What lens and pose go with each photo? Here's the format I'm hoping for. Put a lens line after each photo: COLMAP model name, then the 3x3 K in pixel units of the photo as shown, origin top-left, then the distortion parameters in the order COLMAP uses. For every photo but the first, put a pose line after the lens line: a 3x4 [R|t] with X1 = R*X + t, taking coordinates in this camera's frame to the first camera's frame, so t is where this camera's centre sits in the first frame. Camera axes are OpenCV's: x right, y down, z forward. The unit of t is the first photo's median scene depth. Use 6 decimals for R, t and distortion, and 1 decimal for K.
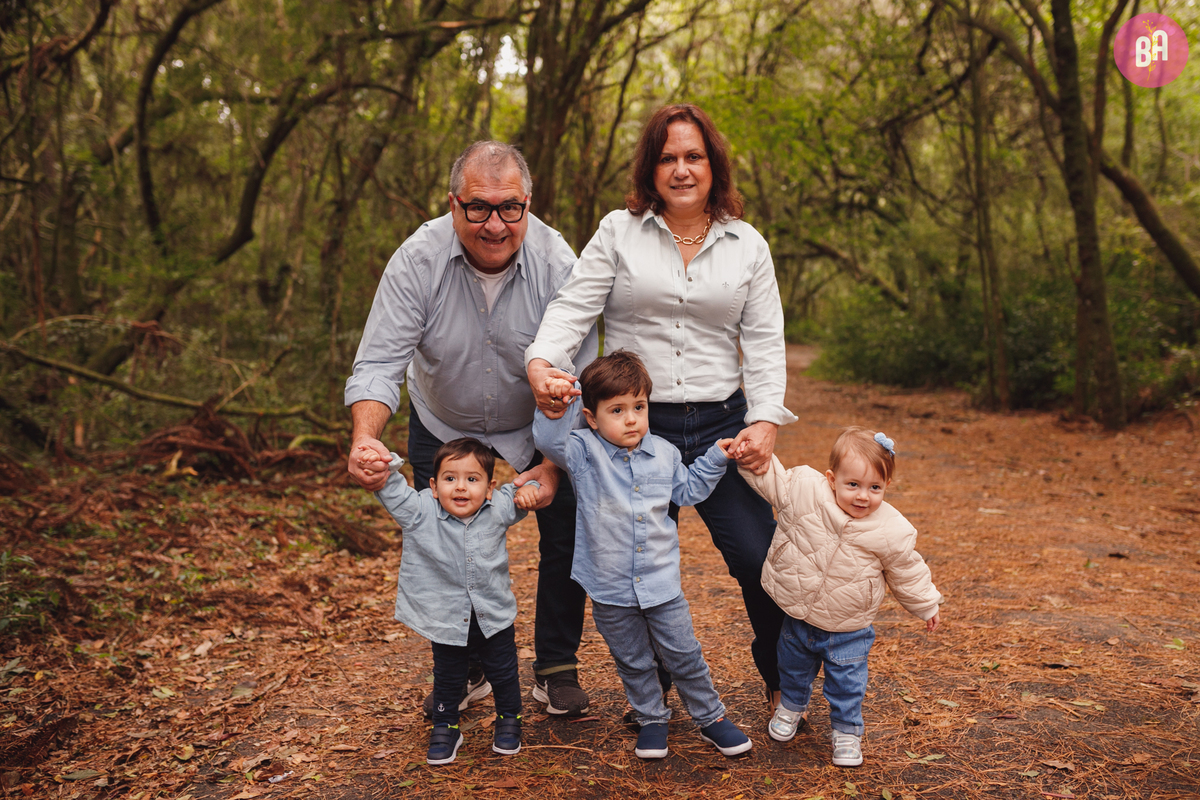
lens RADIAL K [[1209.4, 0, 623.3], [0, 1209.4, 385.1], [0, 0, 1]] dist [-0.022840, 0.009778]
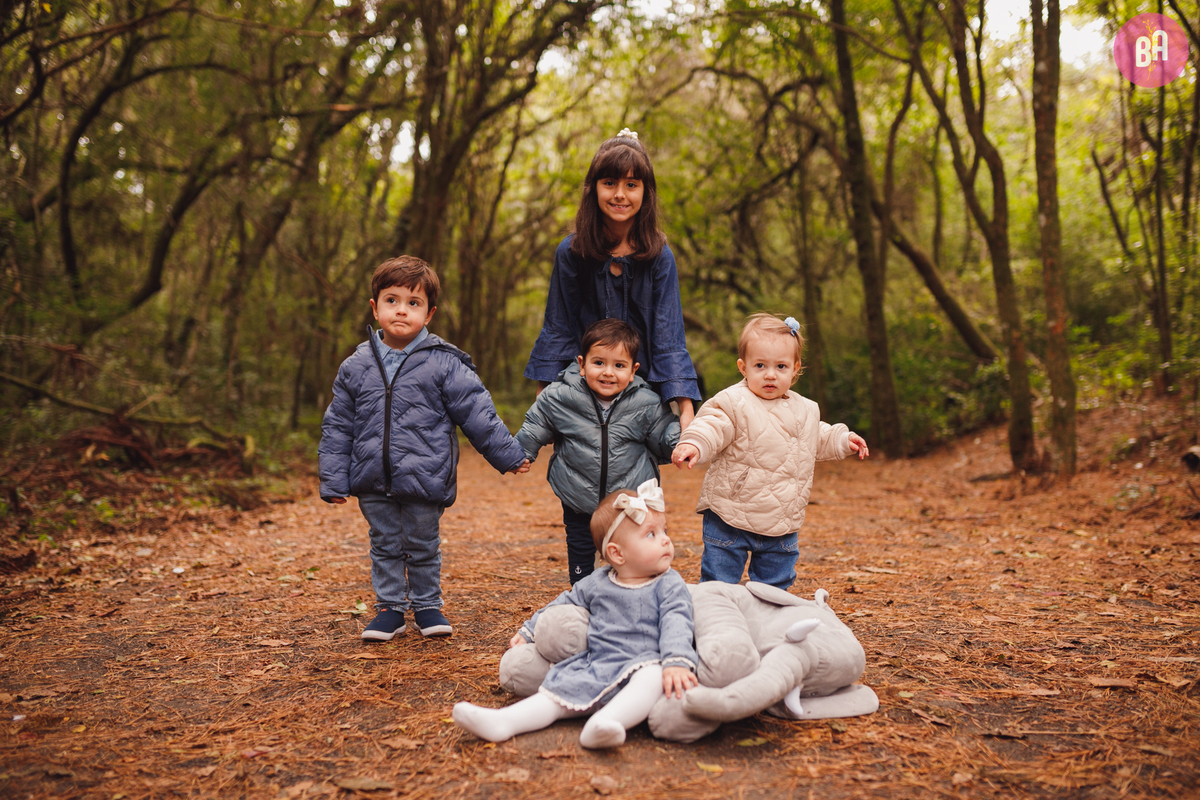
lens RADIAL K [[1173.0, 0, 602.8], [0, 1173.0, 395.3], [0, 0, 1]] dist [-0.035079, 0.064305]
pose [[0.997759, 0.015443, 0.065100, 0.047710], [-0.011551, 0.998147, -0.059742, 0.053104], [-0.065902, 0.058857, 0.996089, -0.151051]]
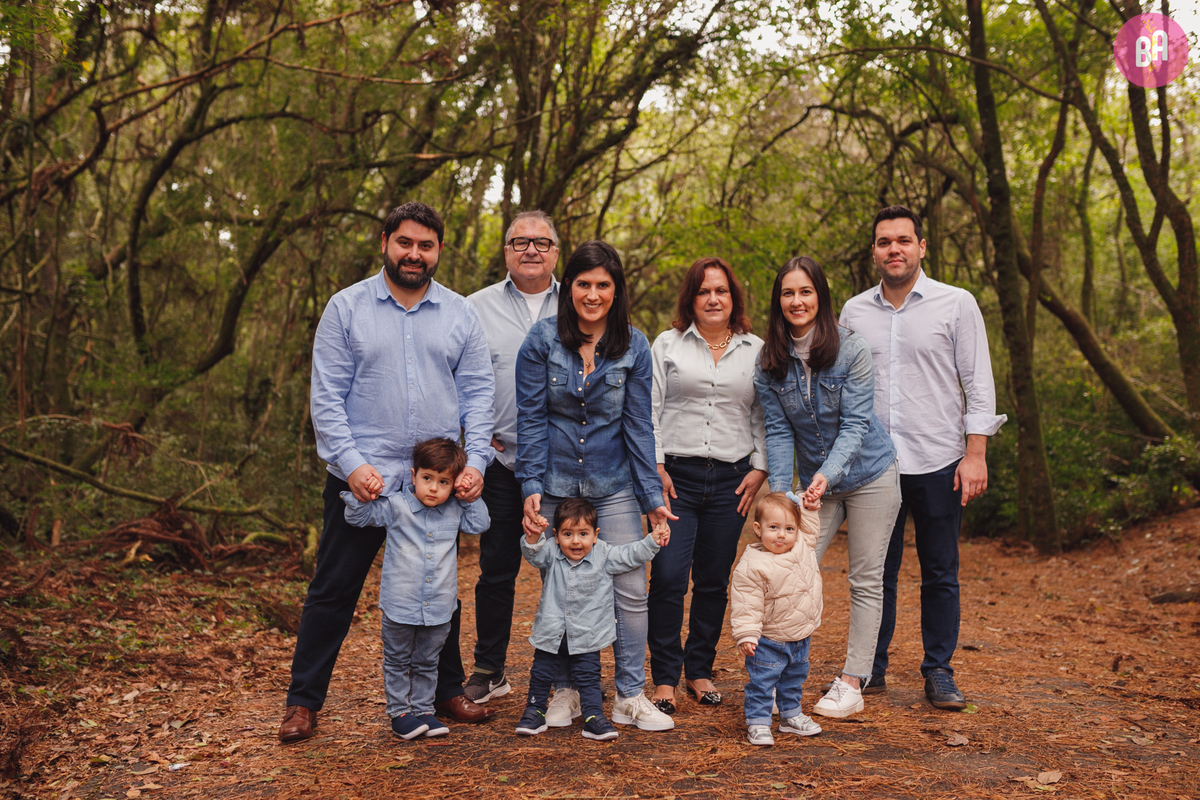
lens RADIAL K [[1236.9, 0, 584.0], [0, 1236.9, 382.0], [0, 0, 1]] dist [-0.033593, 0.039510]
pose [[0.999176, 0.023470, -0.033114, 0.048037], [-0.026894, 0.993887, -0.107075, 0.015921], [0.030399, 0.107878, 0.993699, -0.075720]]
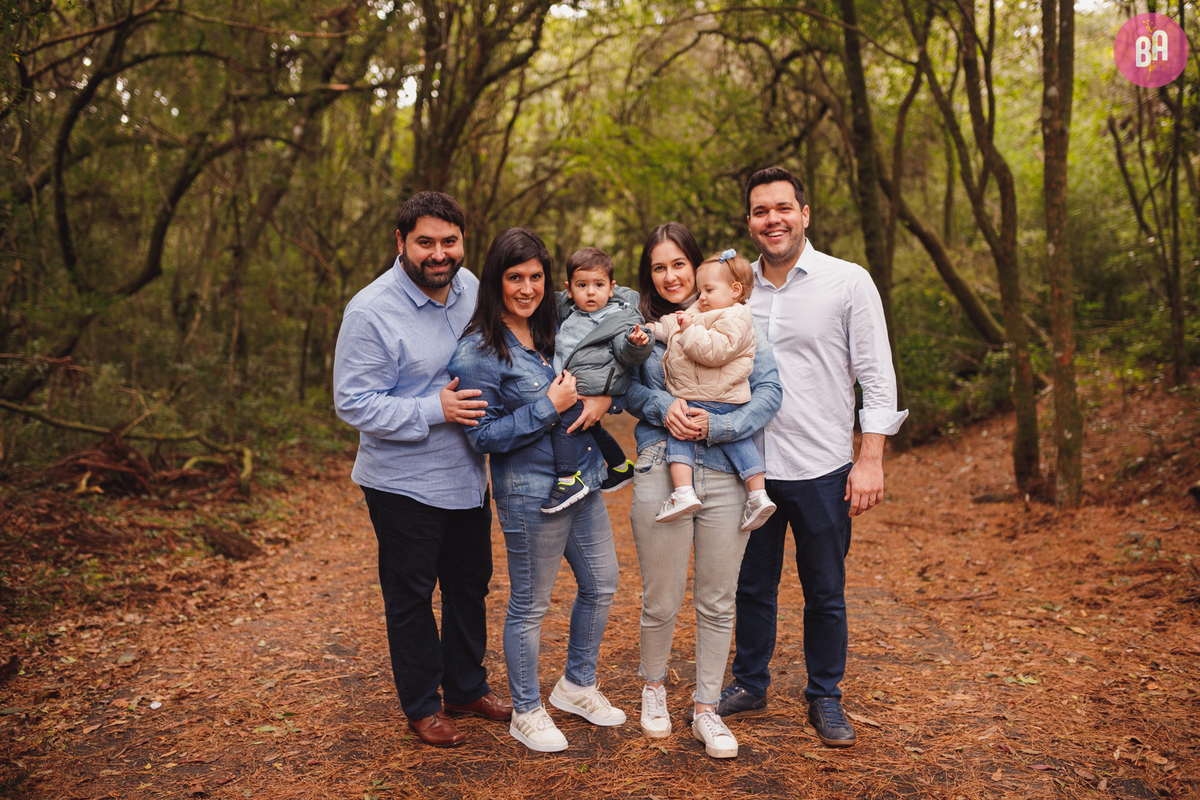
lens RADIAL K [[1173.0, 0, 602.8], [0, 1173.0, 395.3], [0, 0, 1]] dist [-0.035079, 0.064305]
pose [[0.998475, 0.006119, 0.054860, 0.058863], [-0.006318, 0.999974, 0.003443, -0.021684], [-0.054838, -0.003785, 0.998488, -0.140962]]
